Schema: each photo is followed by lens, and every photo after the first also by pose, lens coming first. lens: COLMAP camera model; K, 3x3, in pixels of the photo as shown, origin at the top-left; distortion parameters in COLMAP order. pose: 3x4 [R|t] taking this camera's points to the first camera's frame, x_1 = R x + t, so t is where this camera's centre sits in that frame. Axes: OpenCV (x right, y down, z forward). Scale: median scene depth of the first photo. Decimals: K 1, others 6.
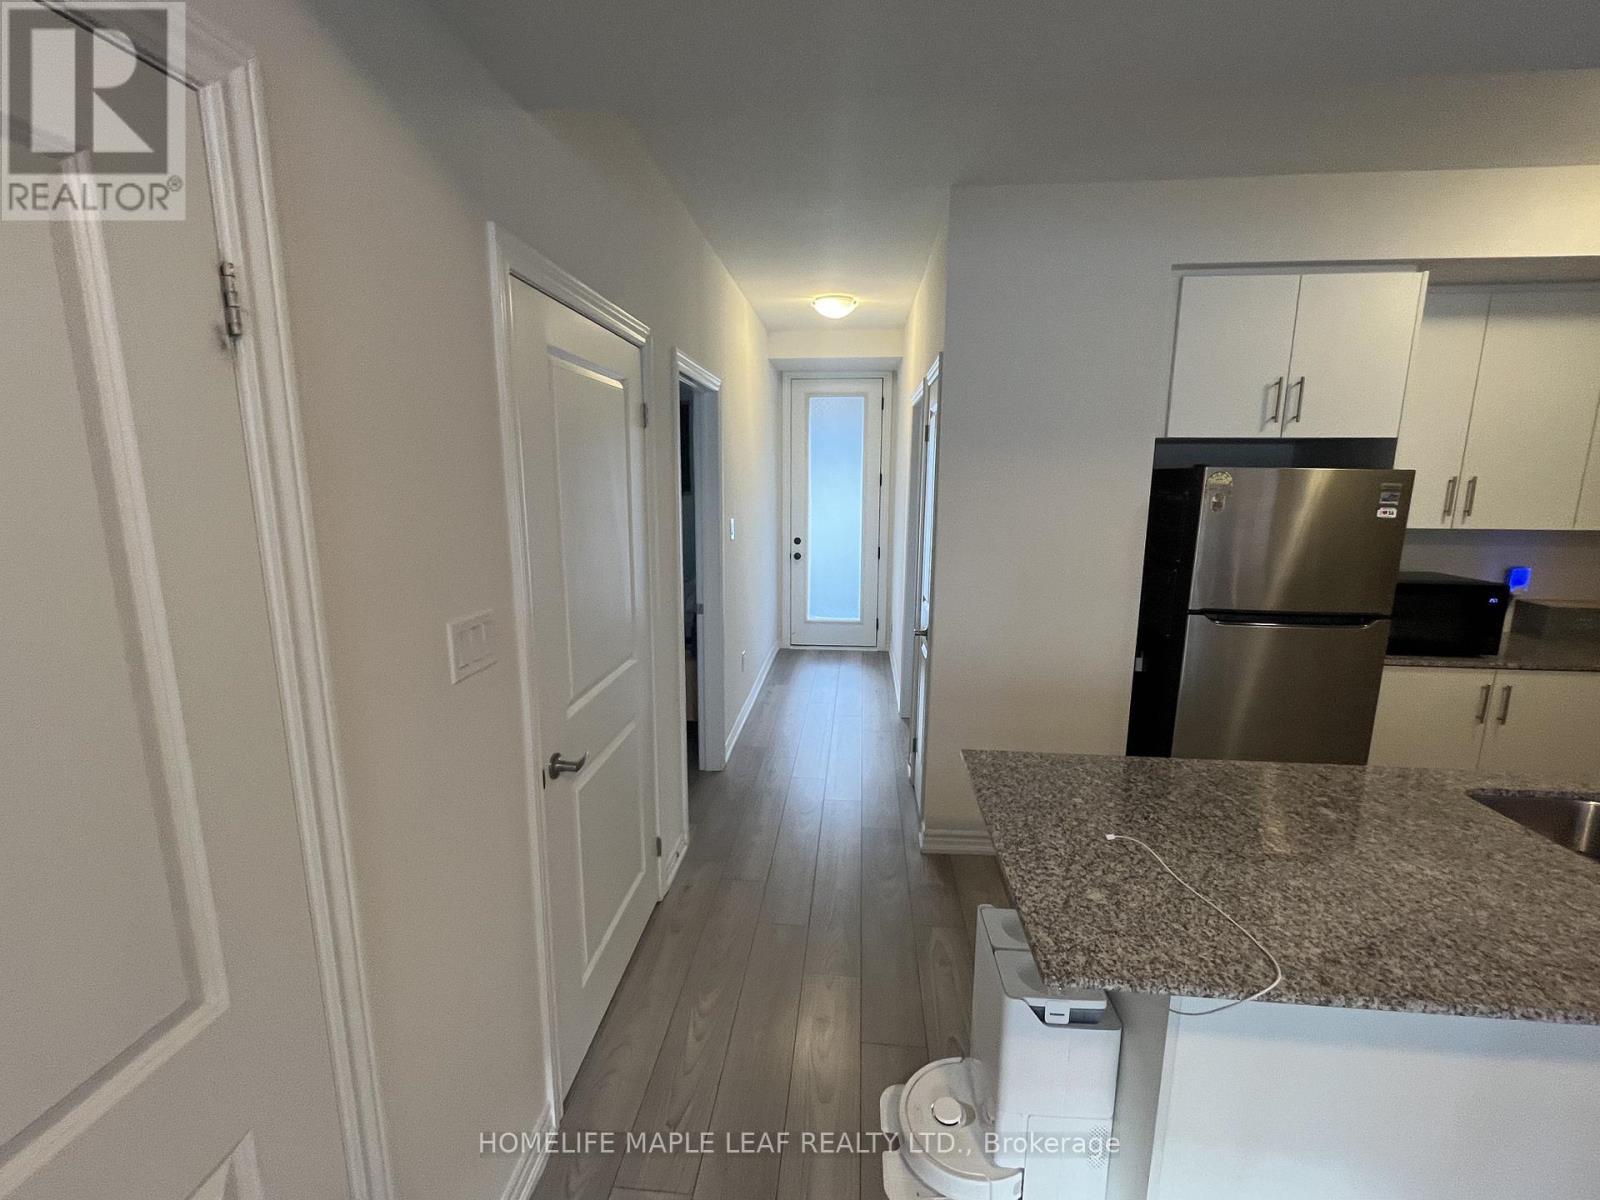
lens RADIAL K [[709.5, 0, 800.0], [0, 709.5, 600.0], [0, 0, 1]] dist [0.002223, 0.000120]
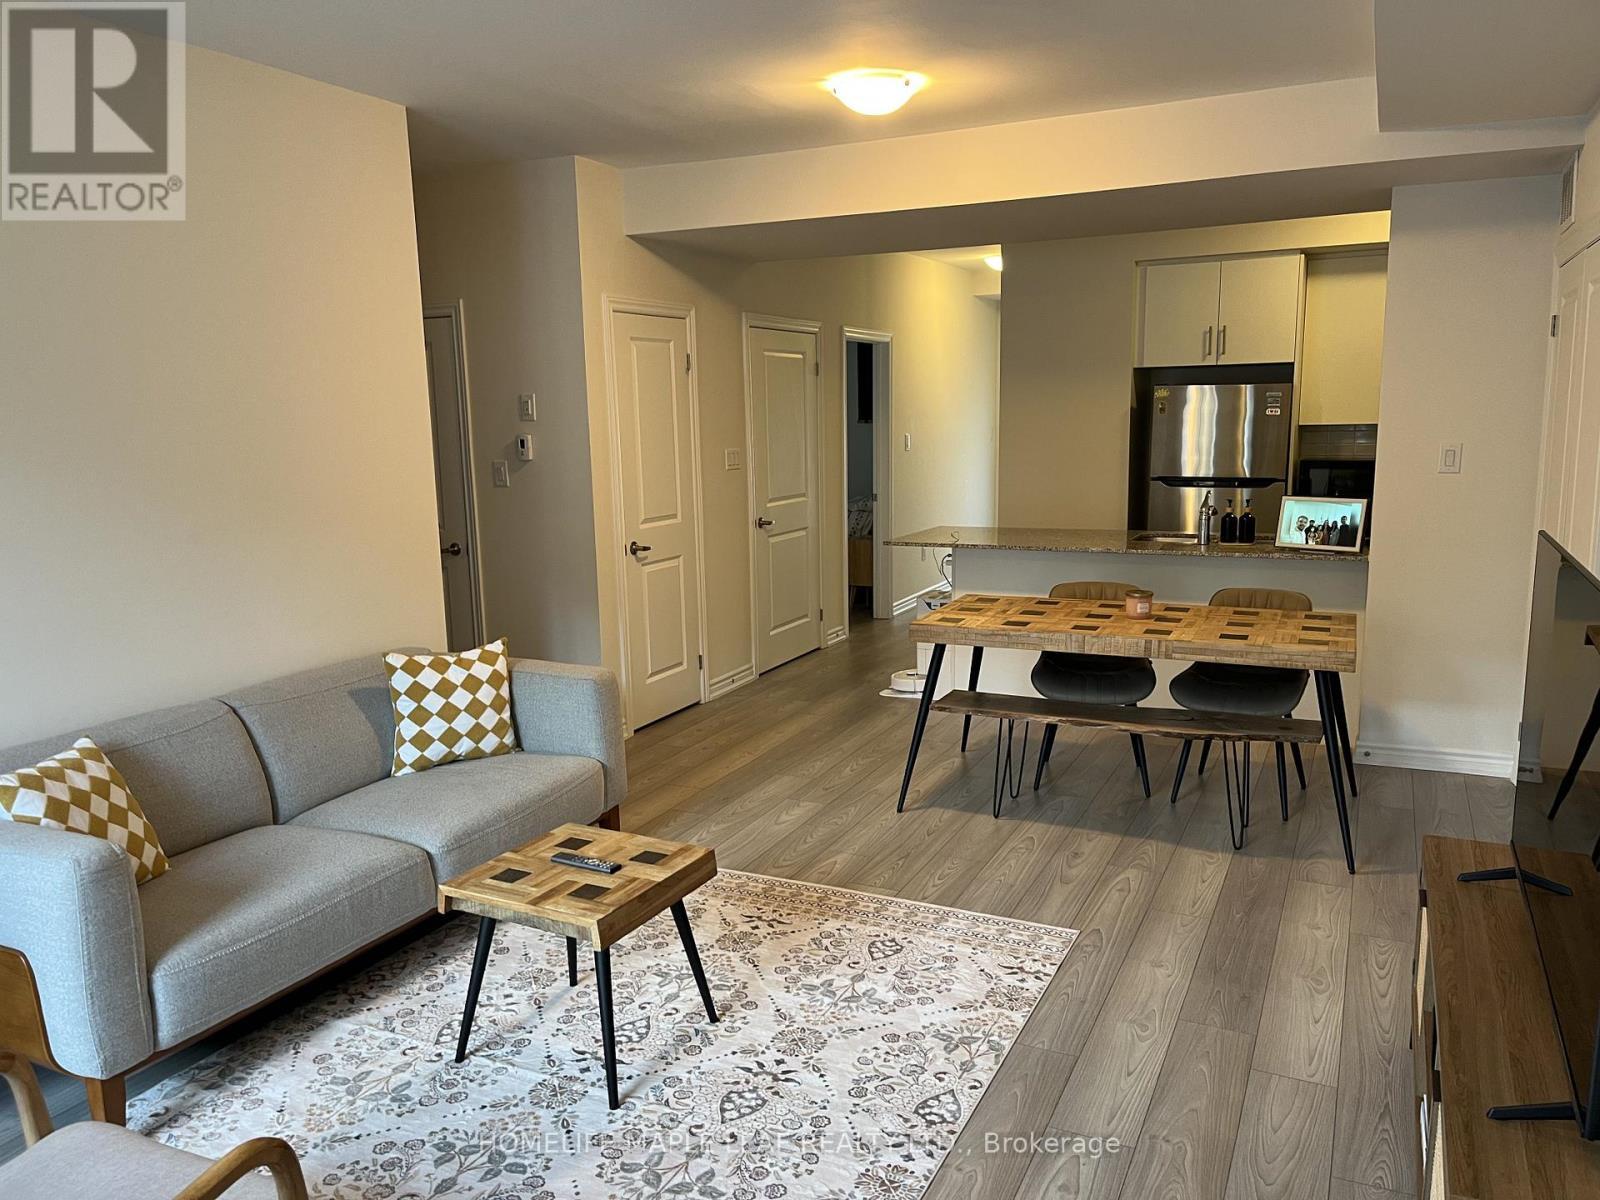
lens RADIAL K [[1215.9, 0, 800.0], [0, 1215.9, 600.0], [0, 0, 1]] dist [0.038332, -0.006784]
pose [[0.938164, 0.028638, -0.345004, 0.782949], [-0.035342, 0.999289, -0.013156, 0.353979], [0.344381, 0.024536, 0.938509, -1.821972]]
